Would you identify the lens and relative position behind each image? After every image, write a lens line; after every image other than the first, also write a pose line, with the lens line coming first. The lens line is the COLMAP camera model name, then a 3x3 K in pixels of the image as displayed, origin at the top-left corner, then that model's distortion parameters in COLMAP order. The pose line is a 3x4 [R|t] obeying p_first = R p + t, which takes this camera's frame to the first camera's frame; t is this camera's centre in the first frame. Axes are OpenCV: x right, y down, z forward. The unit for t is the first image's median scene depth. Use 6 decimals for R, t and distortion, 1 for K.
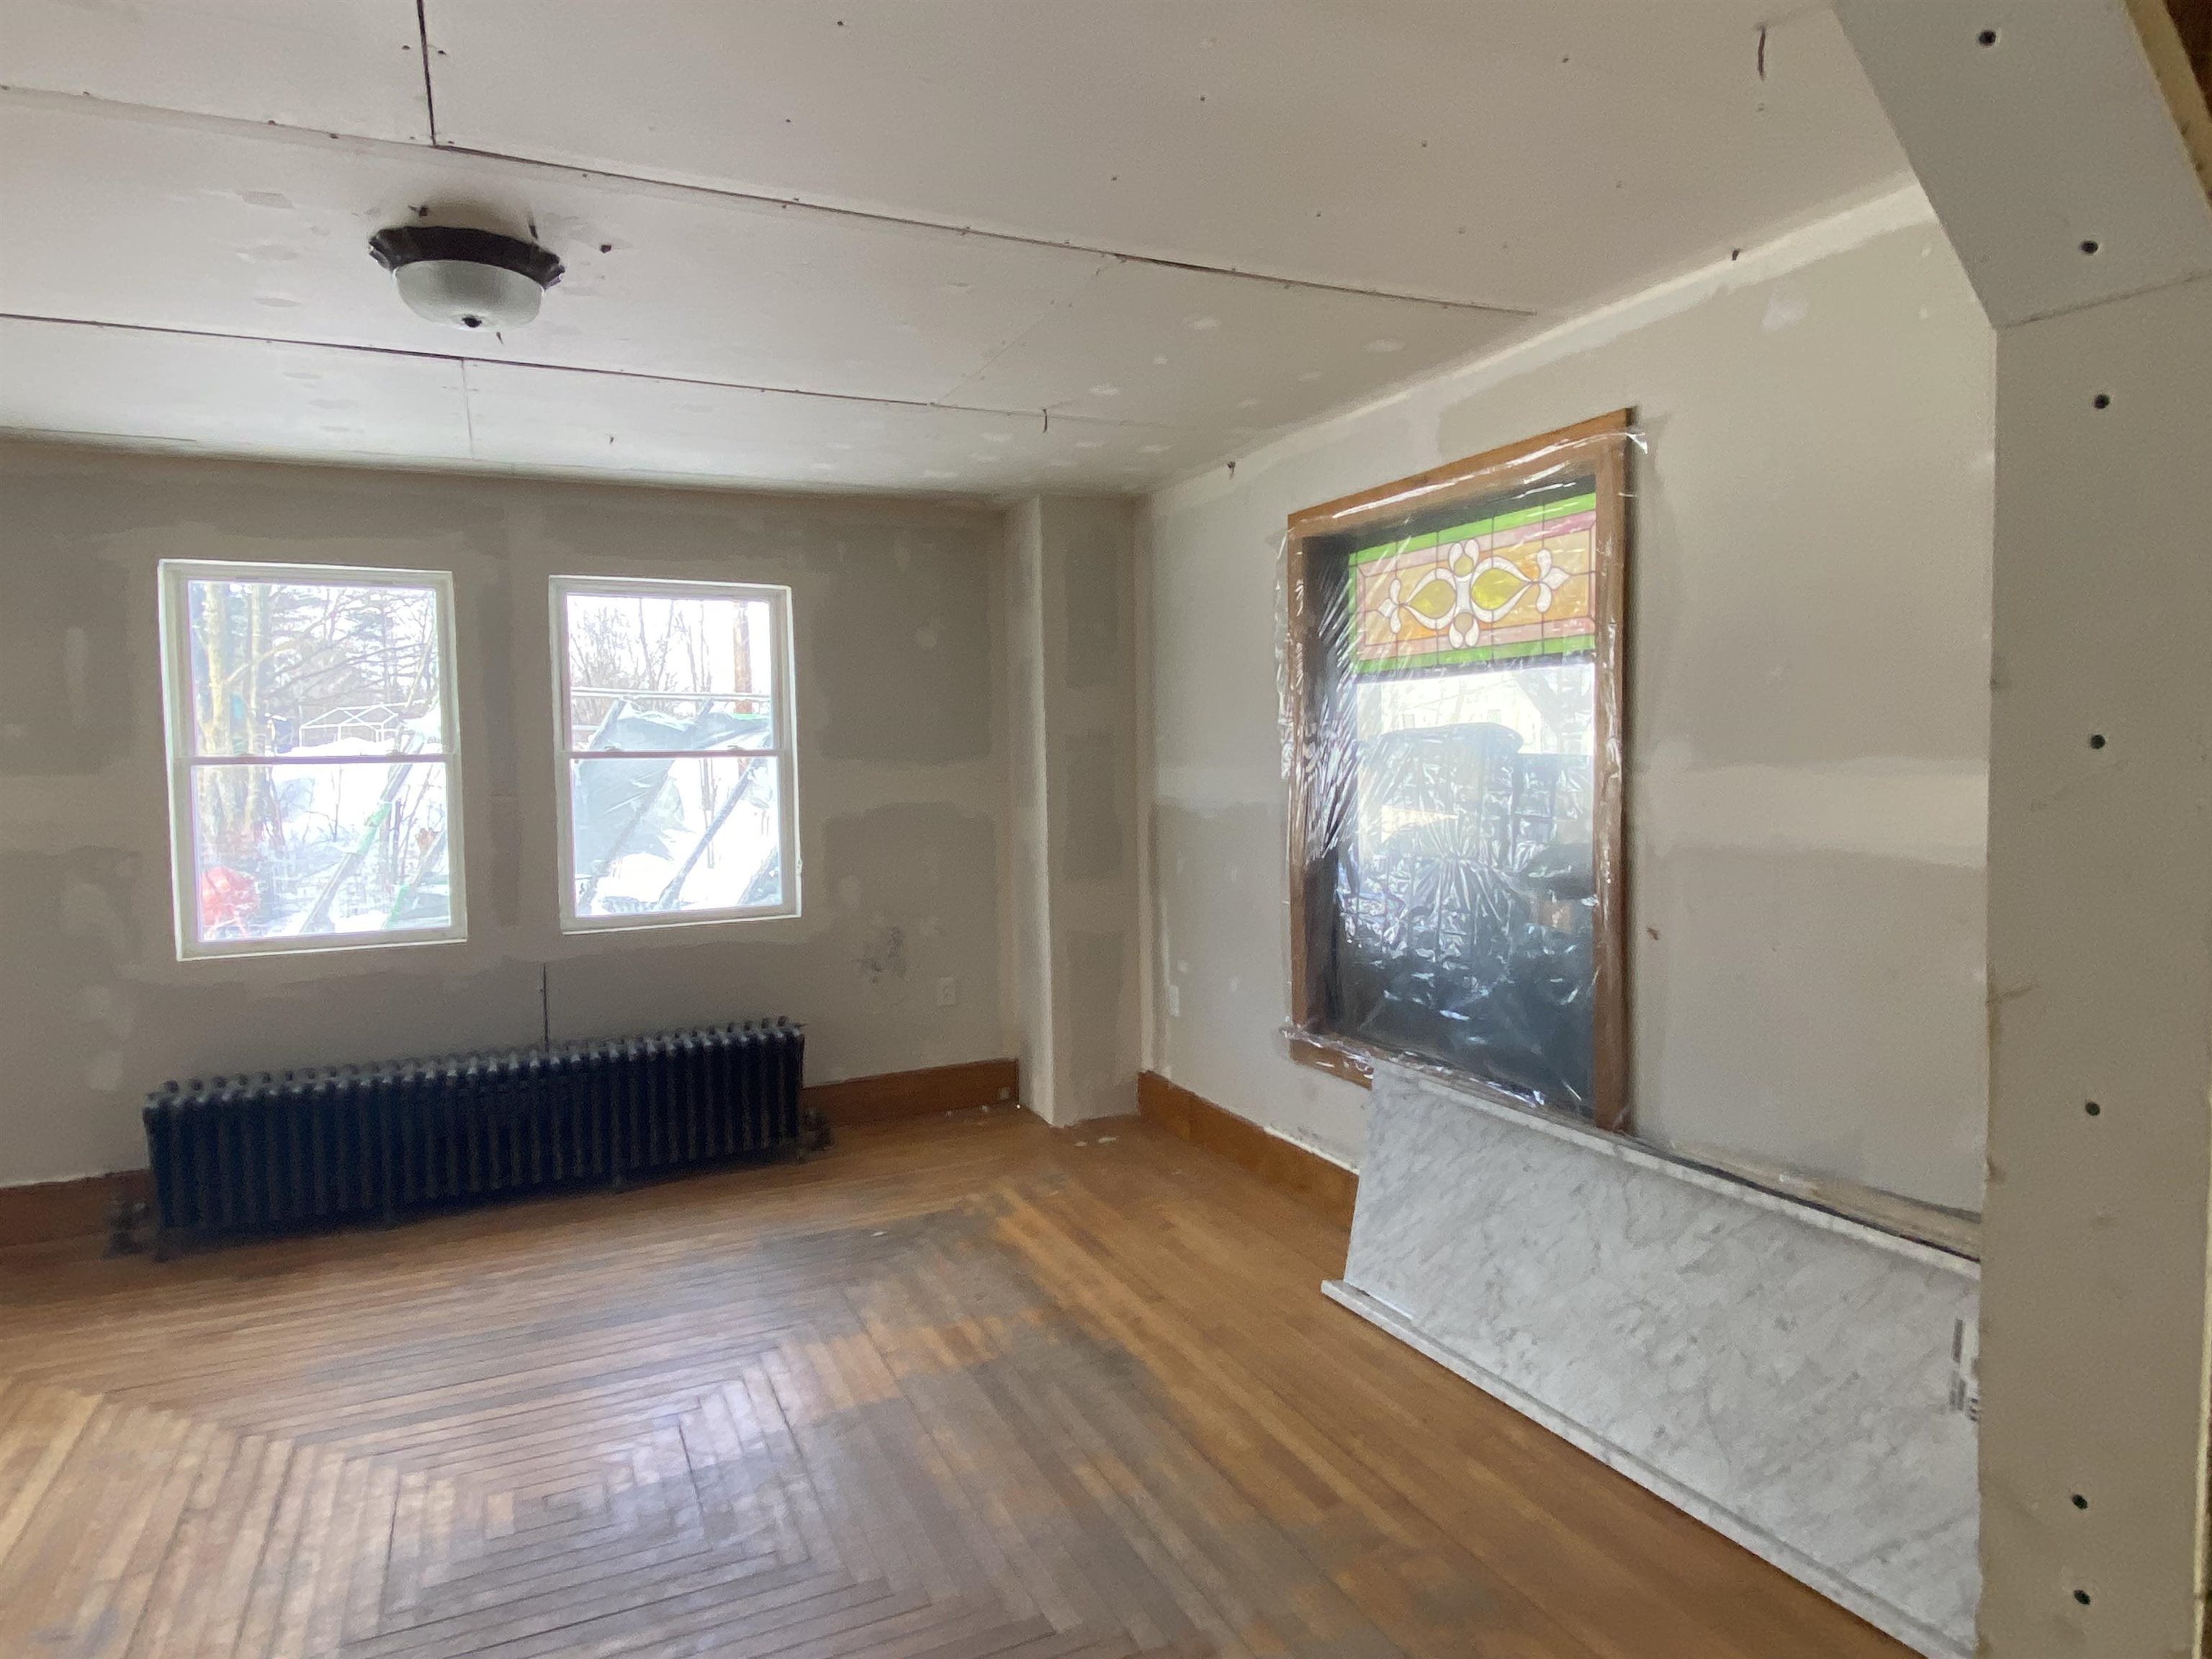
lens RADIAL K [[1271.7, 0, 1105.6], [0, 1271.7, 811.9], [0, 0, 1]] dist [0.054482, -0.050464]
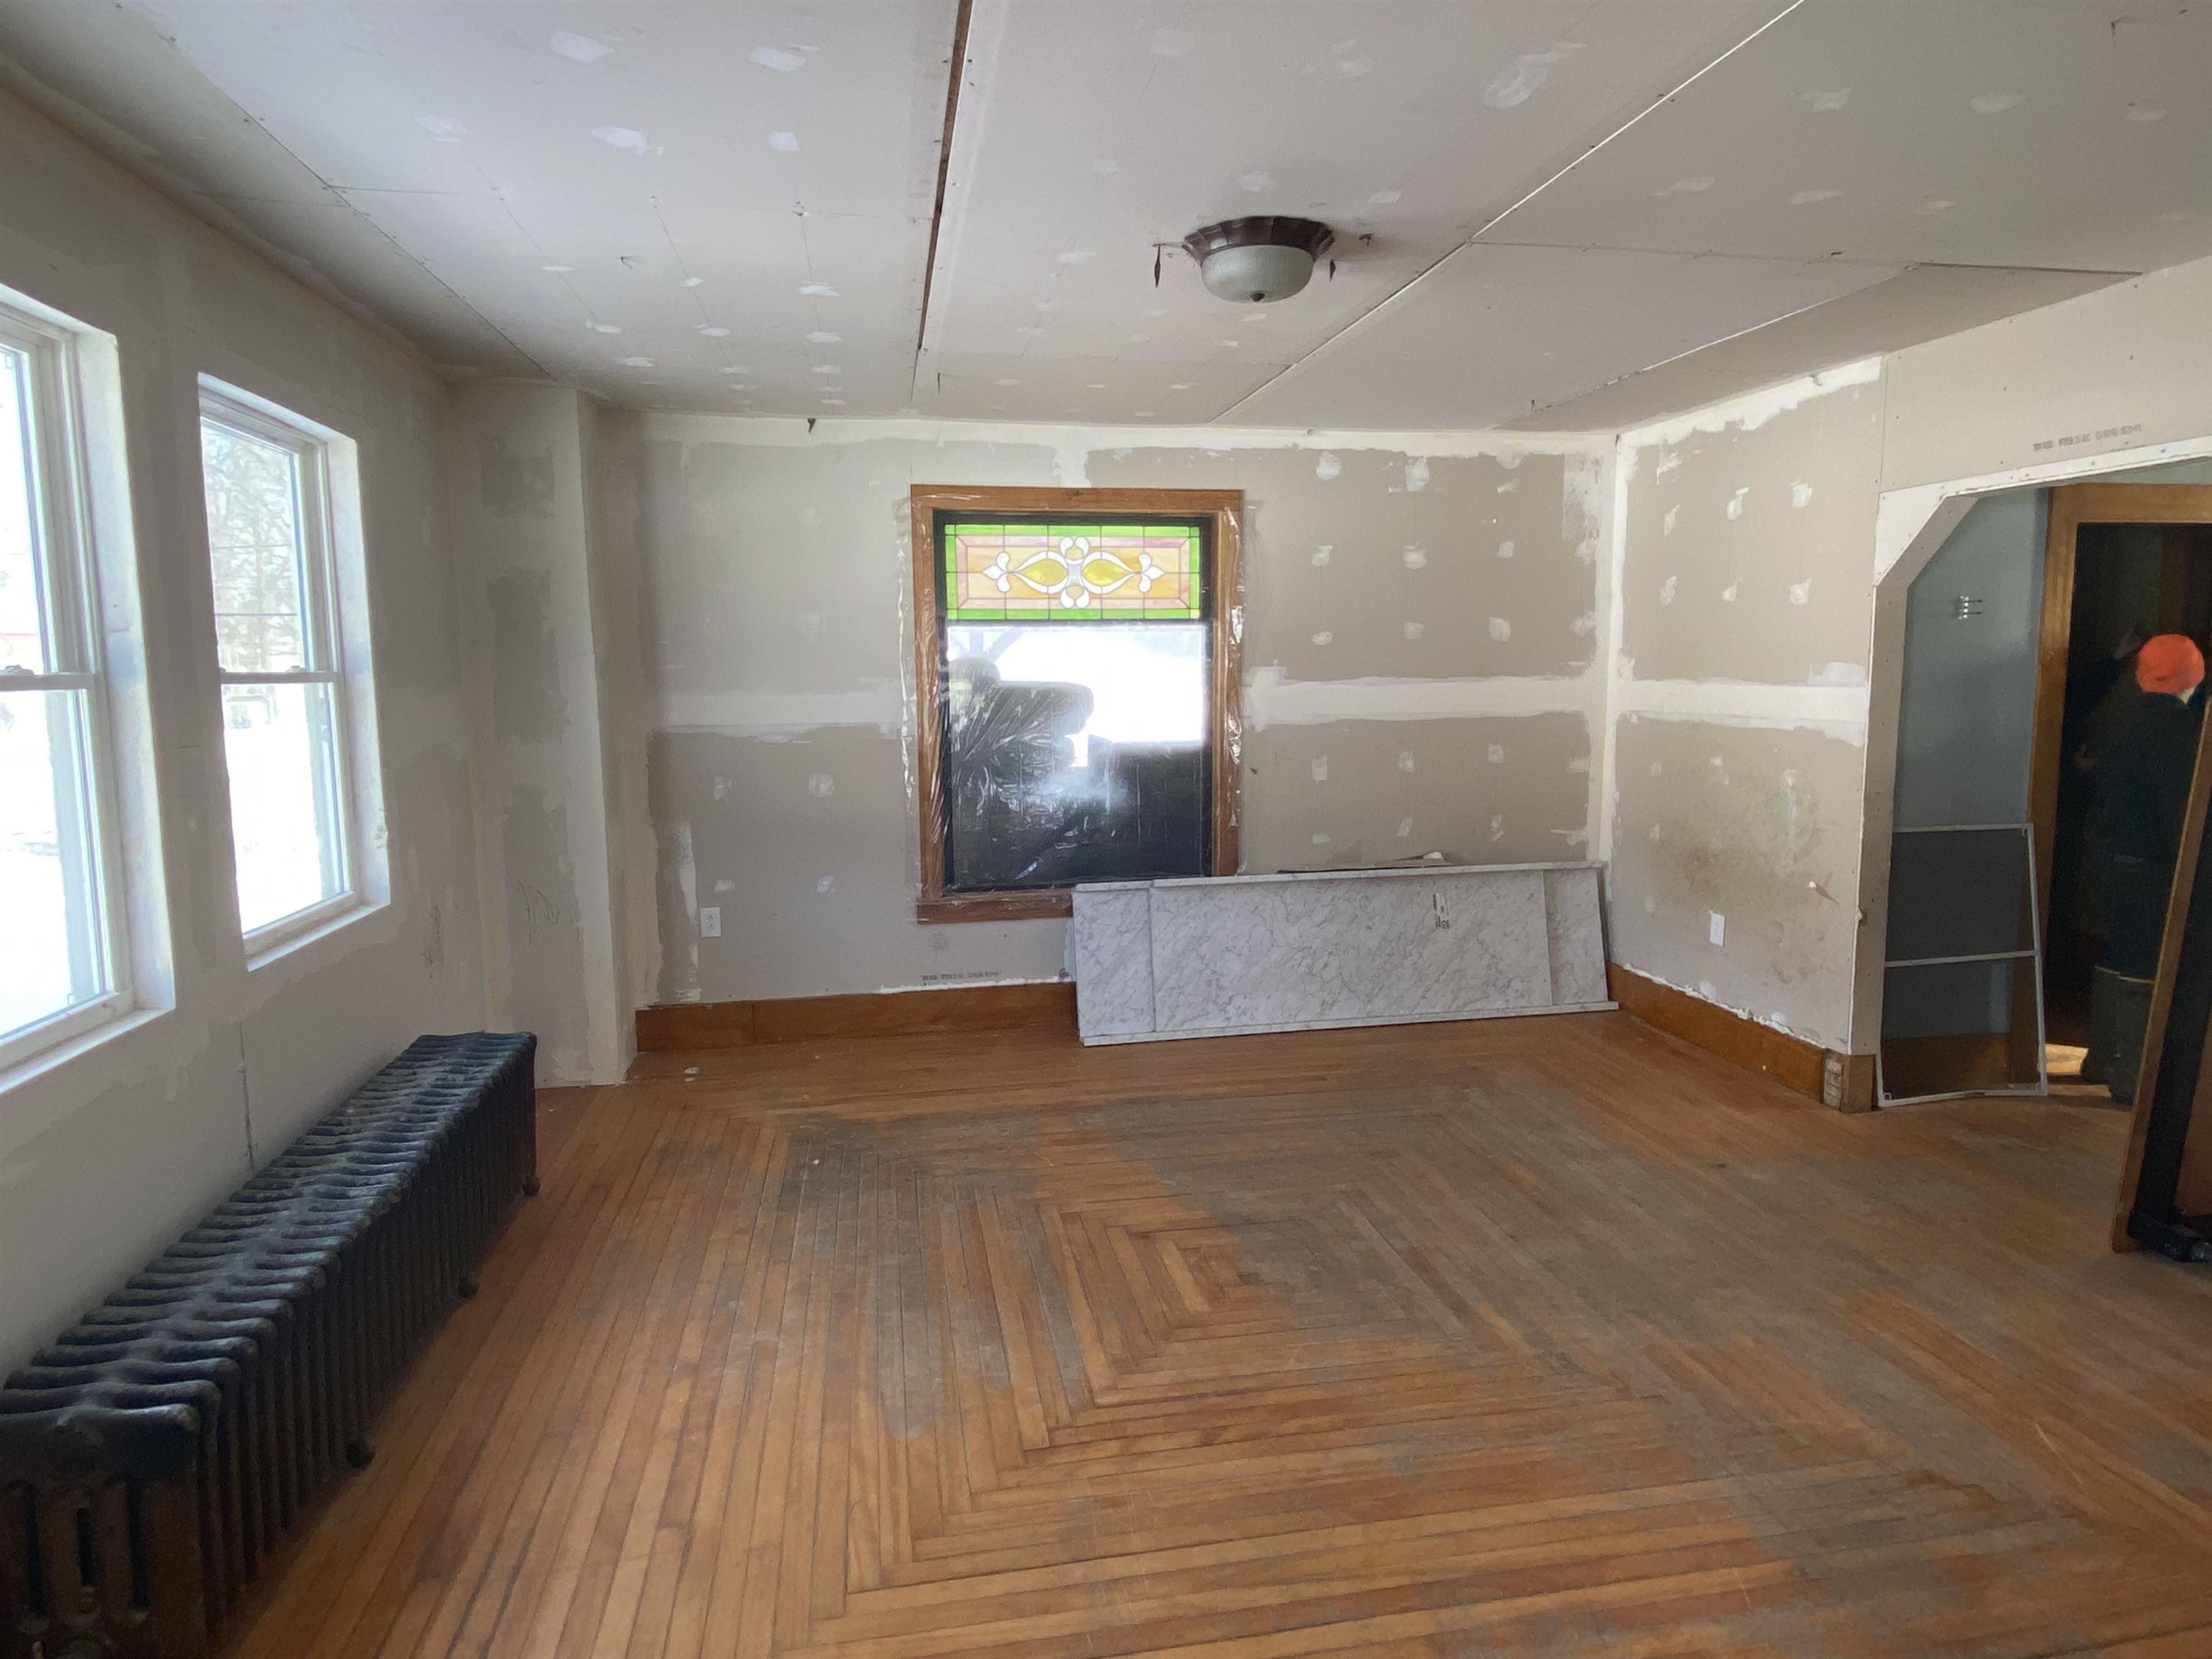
lens RADIAL K [[1267.8, 0, 1091.1], [0, 1267.8, 829.7], [0, 0, 1]] dist [0.065400, 0.000012]
pose [[0.258616, -0.109341, 0.959772, -1.159864], [0.053055, 0.993681, 0.098908, -0.015855], [-0.964522, 0.025341, 0.262783, 0.582169]]
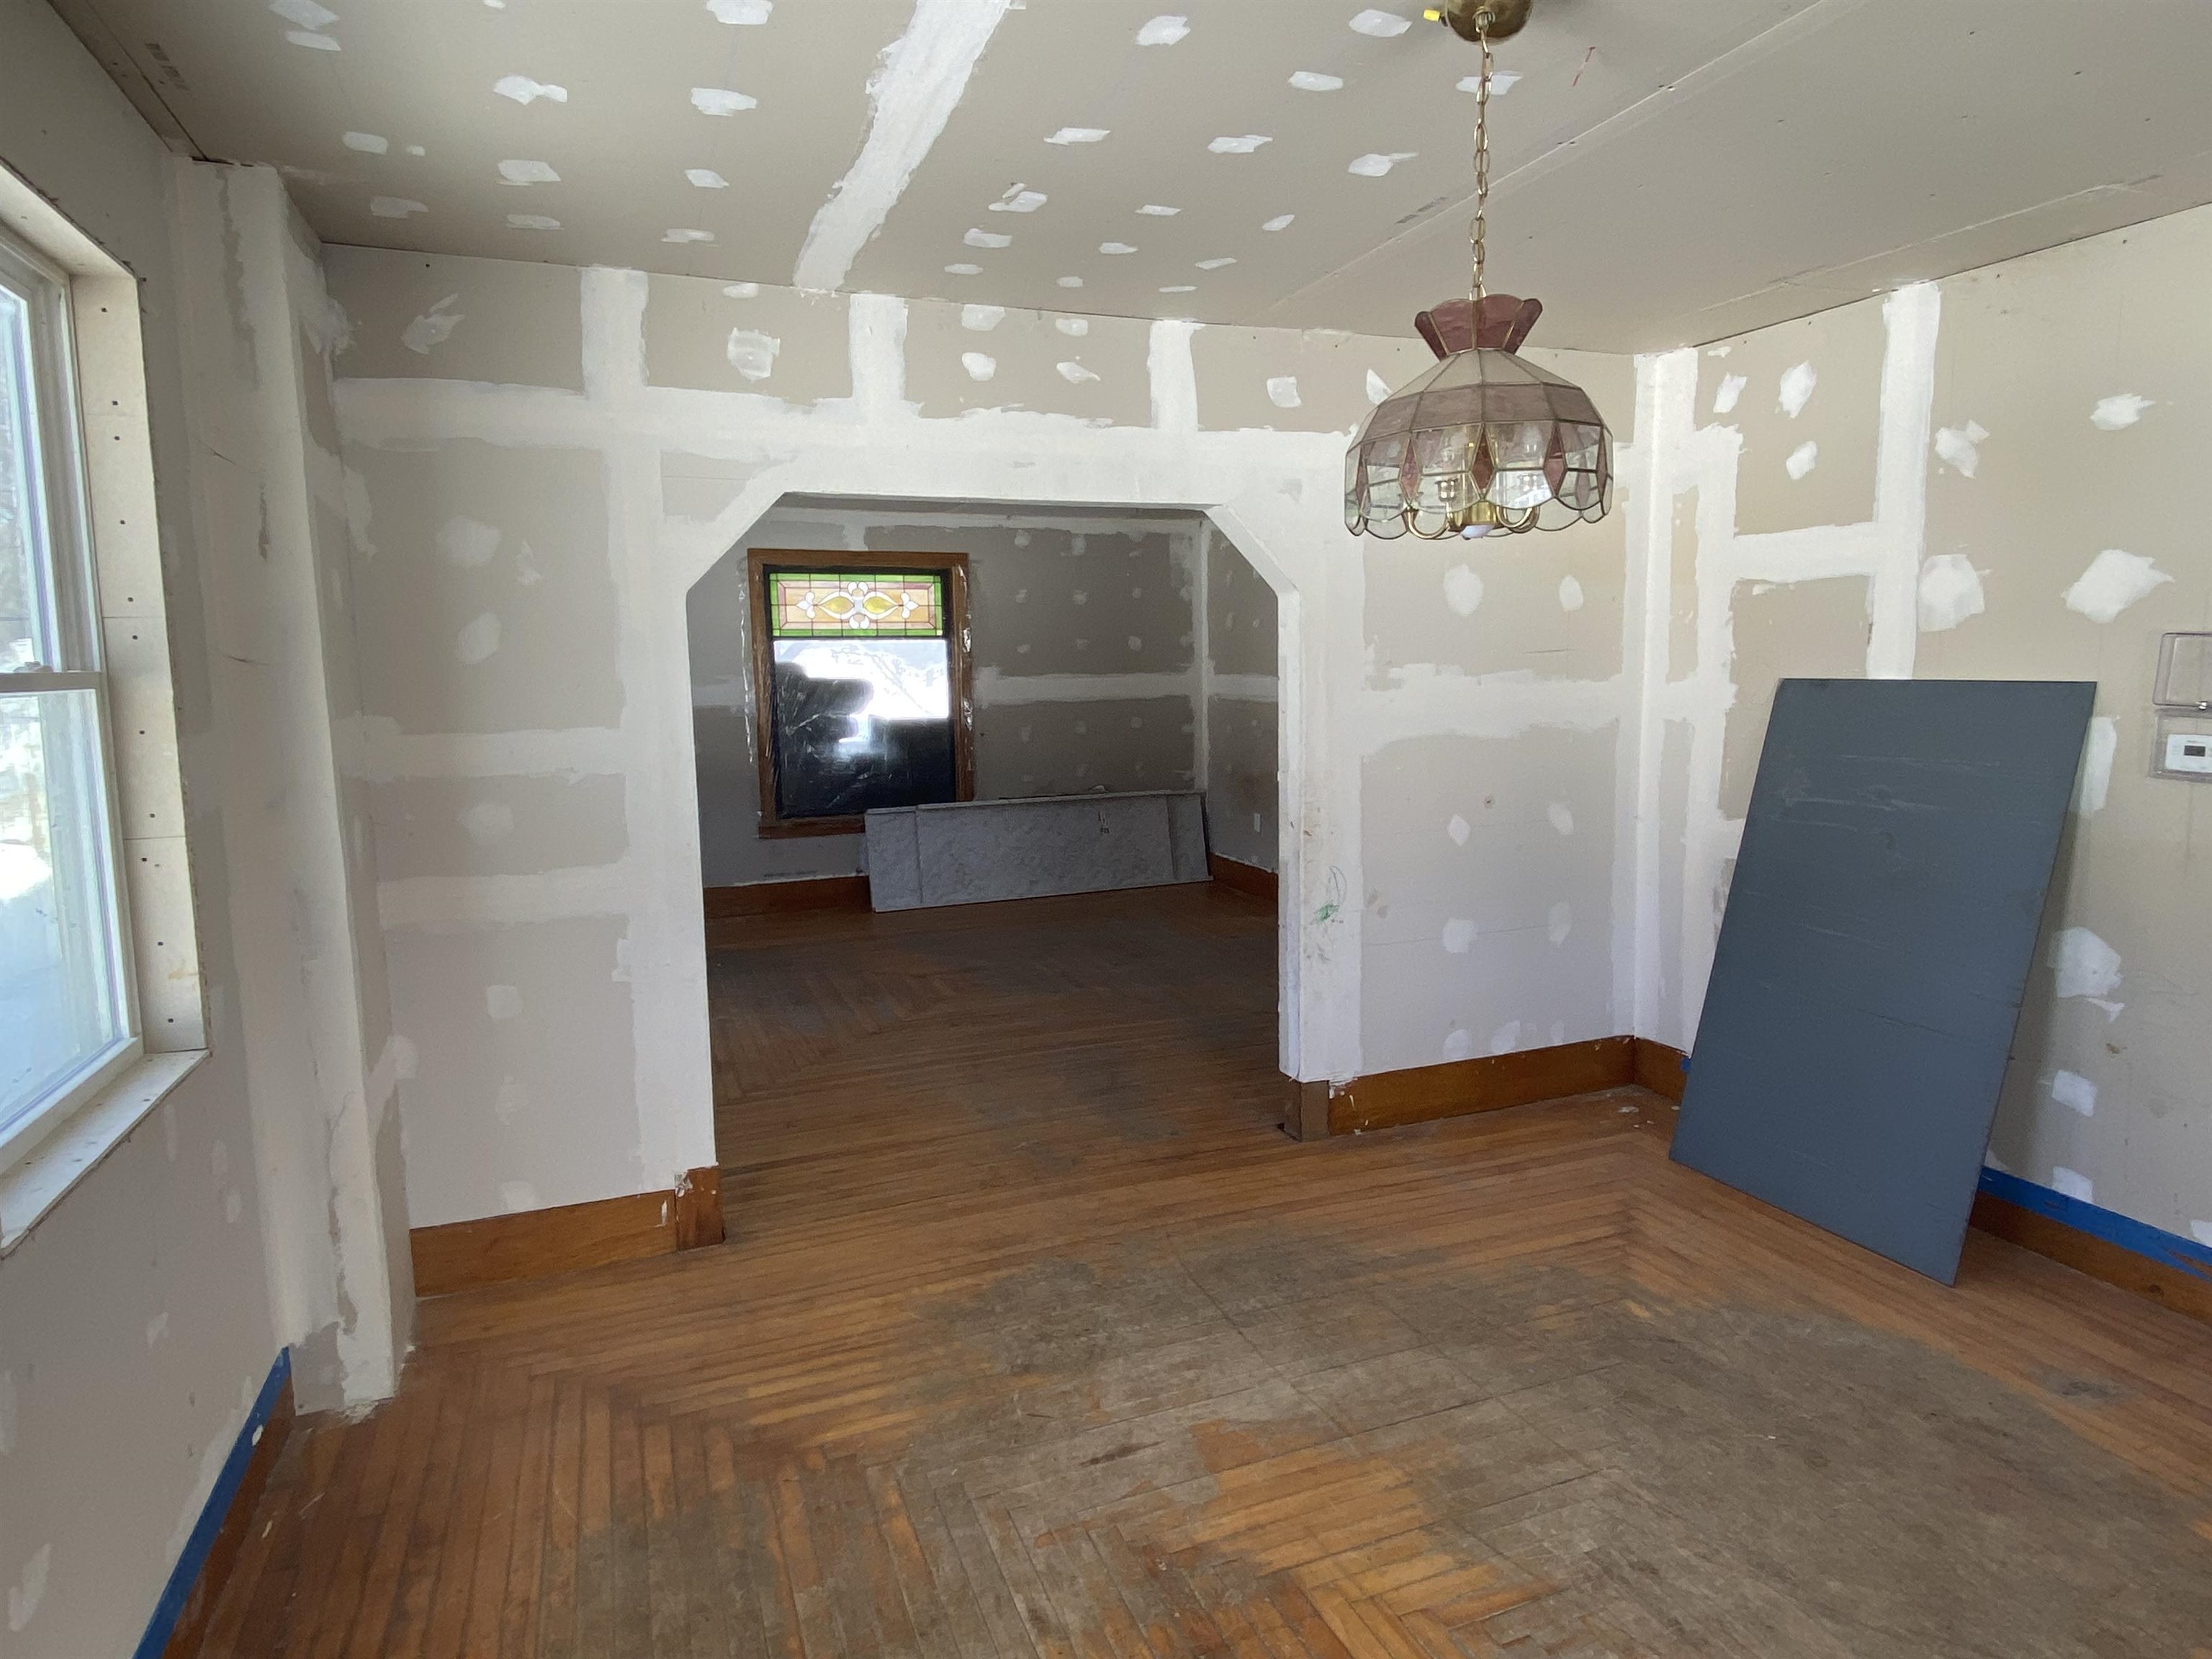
lens RADIAL K [[1287.5, 0, 1107.6], [0, 1287.5, 816.9], [0, 0, 1]] dist [0.066483, -0.067224]
pose [[0.057678, -0.102070, 0.993104, -1.980369], [0.065195, 0.993021, 0.098276, 0.006979], [-0.996204, 0.059077, 0.063930, 0.422360]]
